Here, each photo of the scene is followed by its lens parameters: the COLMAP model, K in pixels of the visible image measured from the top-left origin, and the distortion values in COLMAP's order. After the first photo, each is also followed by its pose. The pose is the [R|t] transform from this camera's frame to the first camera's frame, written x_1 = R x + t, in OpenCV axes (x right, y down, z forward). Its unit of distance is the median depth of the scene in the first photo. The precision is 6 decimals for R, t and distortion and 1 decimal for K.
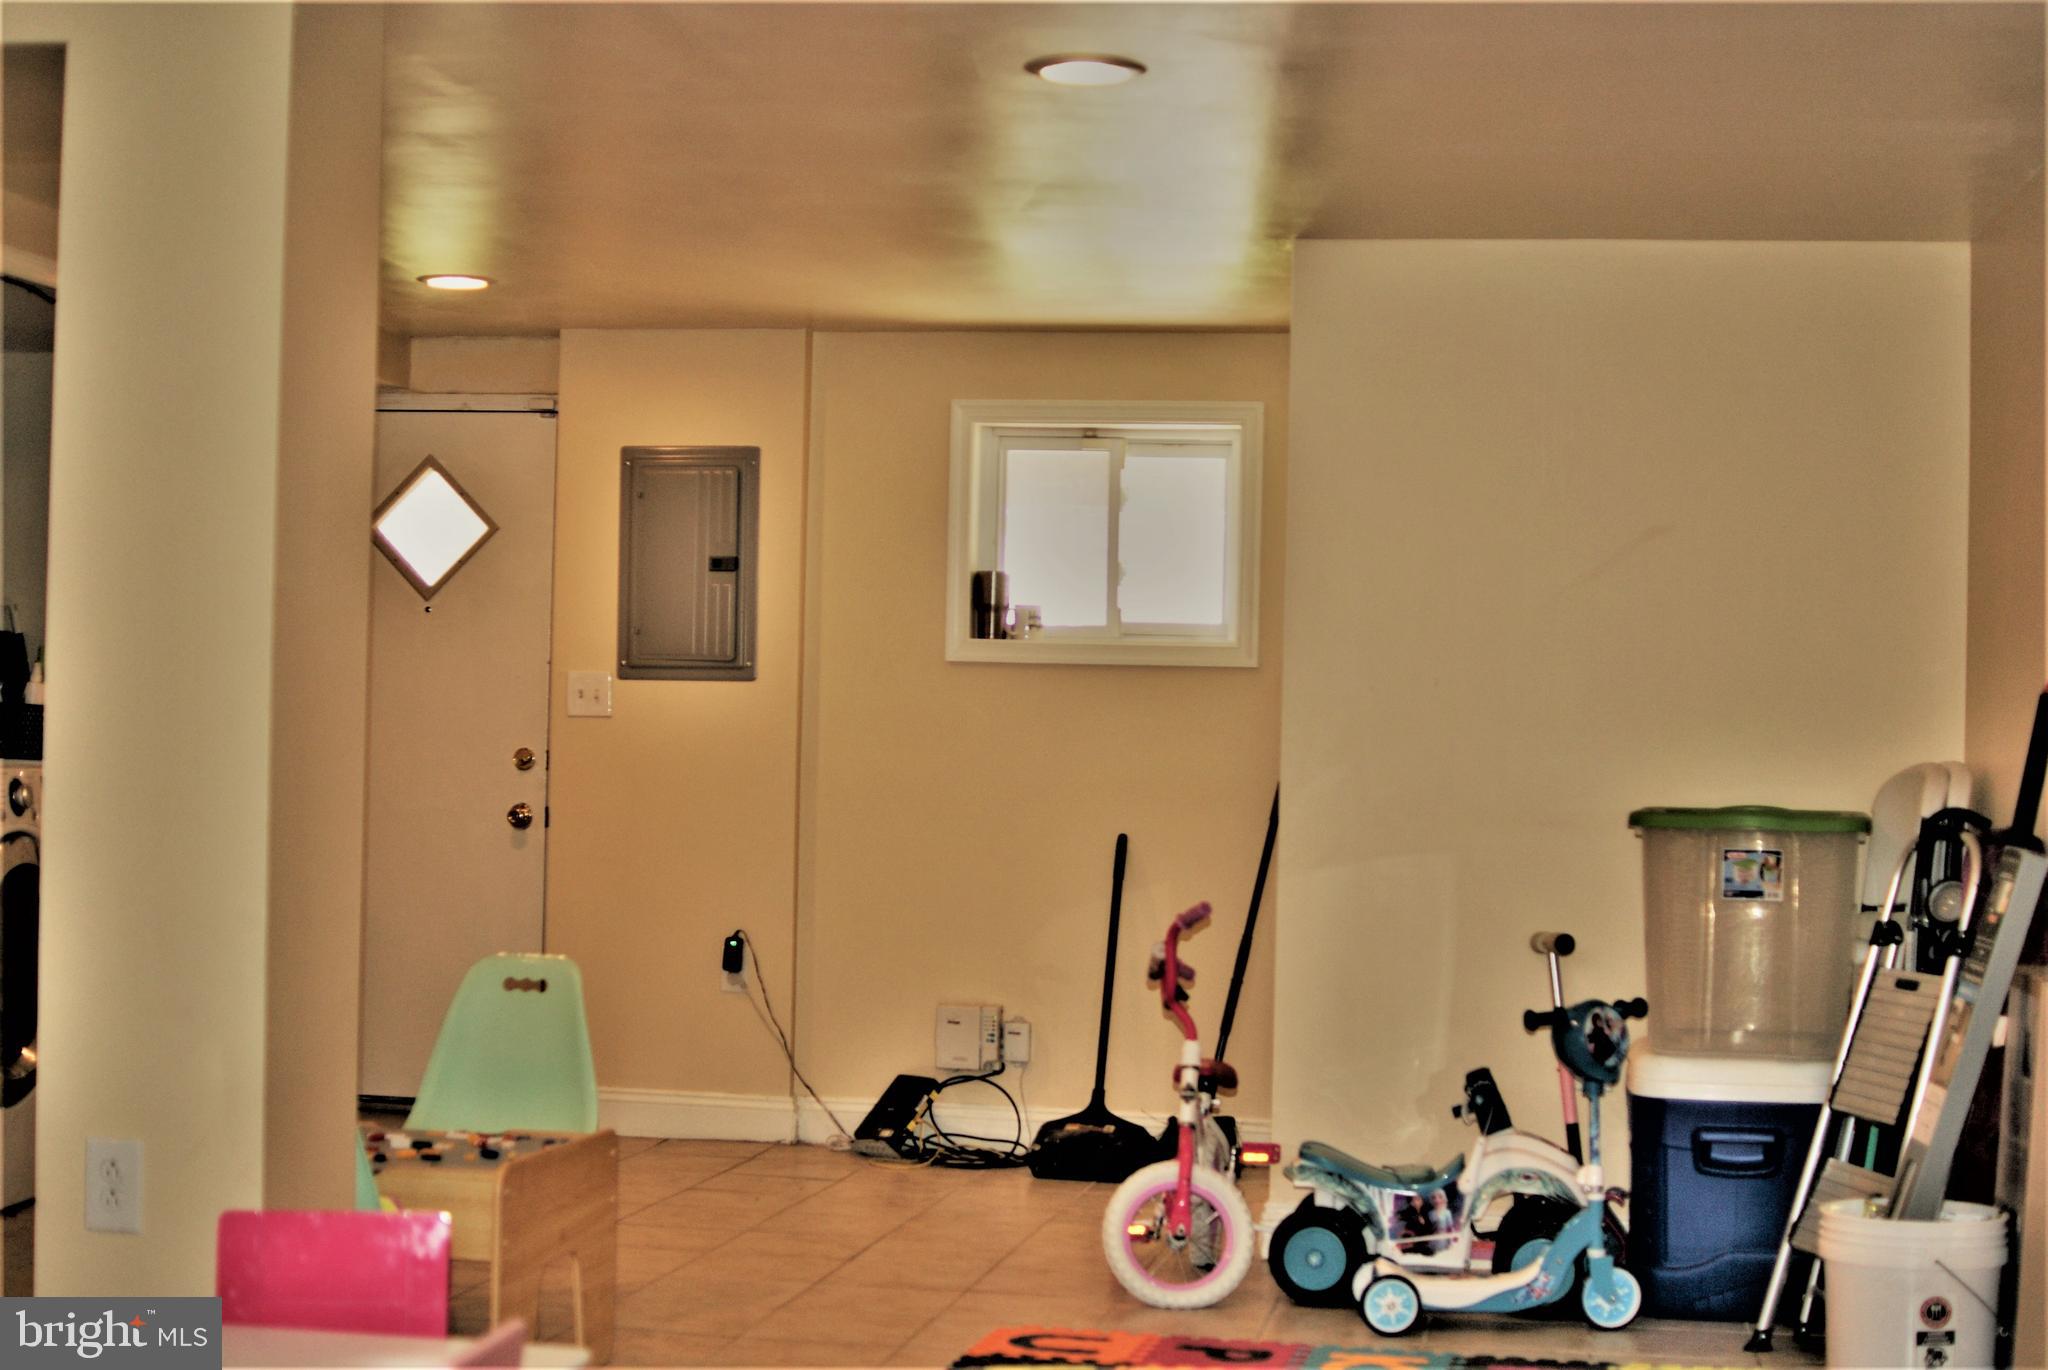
lens RADIAL K [[3165.6, 0, 1027.5], [0, 3165.6, 702.4], [0, 0, 1]] dist [-0.139708, 0.068971]
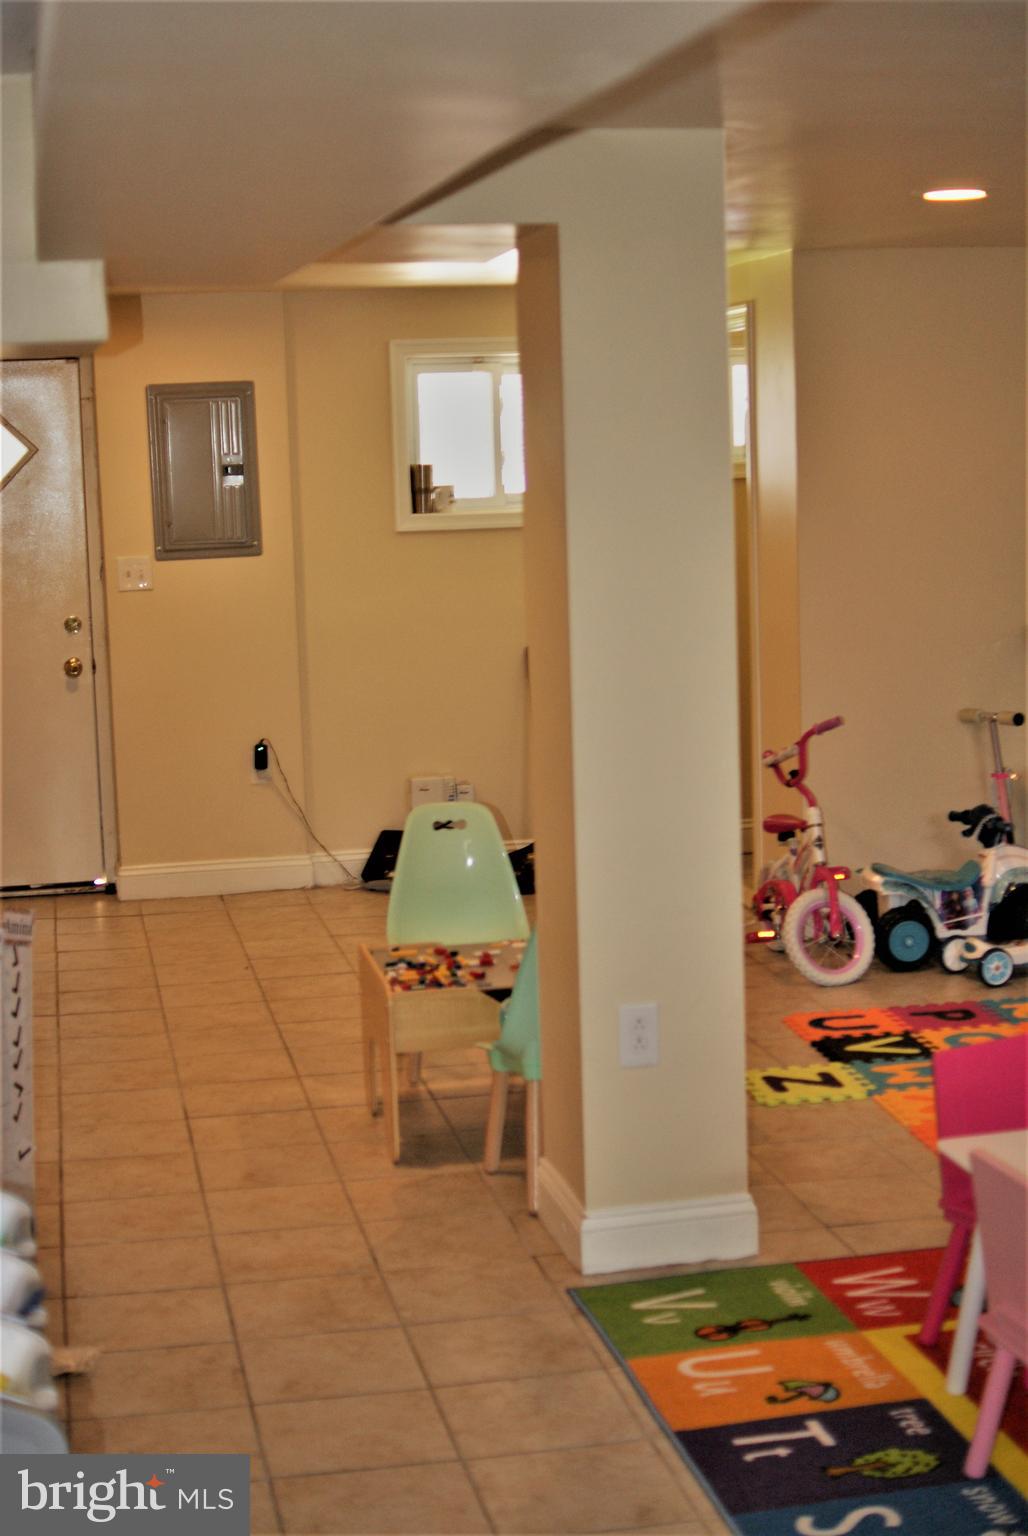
lens RADIAL K [[2374.2, 0, 514.0], [0, 2374.2, 768.0], [0, 0, 1]] dist [-0.139708, 0.068971]
pose [[0.931246, -0.101491, 0.349972, -0.359585], [0.049942, 0.986915, 0.153310, -0.068902], [-0.360952, -0.125291, 0.924130, 0.013370]]
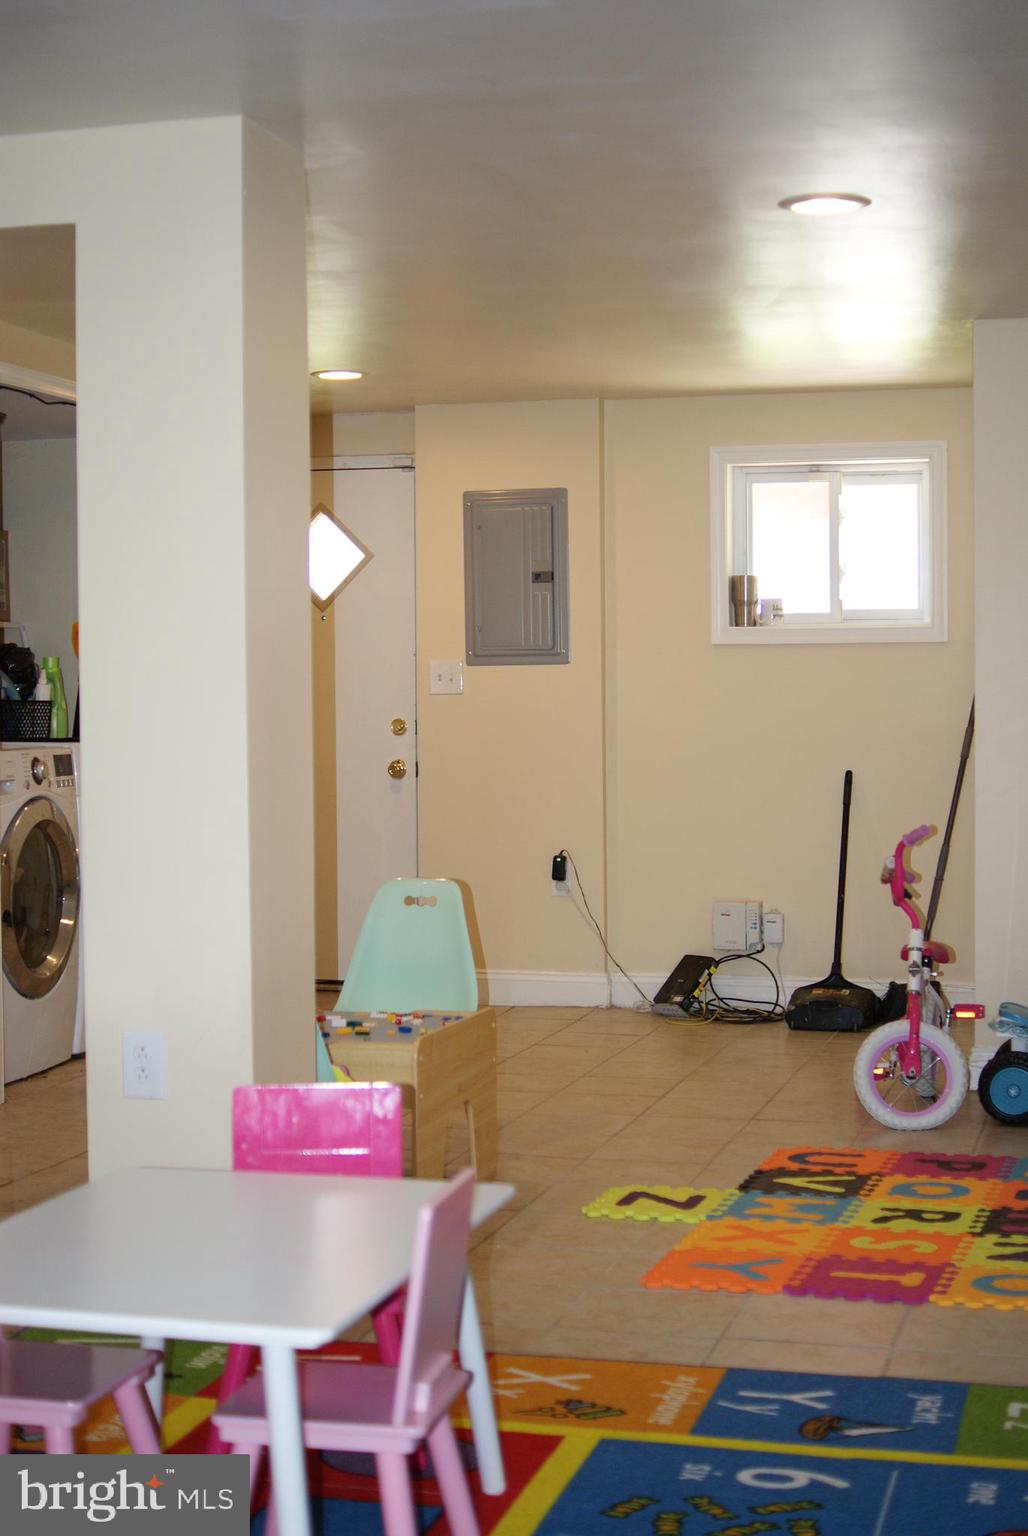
lens RADIAL K [[2374.2, 0, 514.0], [0, 2374.2, 768.0], [0, 0, 1]] dist [-0.139708, 0.068971]
pose [[0.994960, -0.027881, -0.096322, -0.014316], [0.032163, 0.998549, 0.043187, -0.007021], [0.094978, -0.046067, 0.994413, -0.002457]]
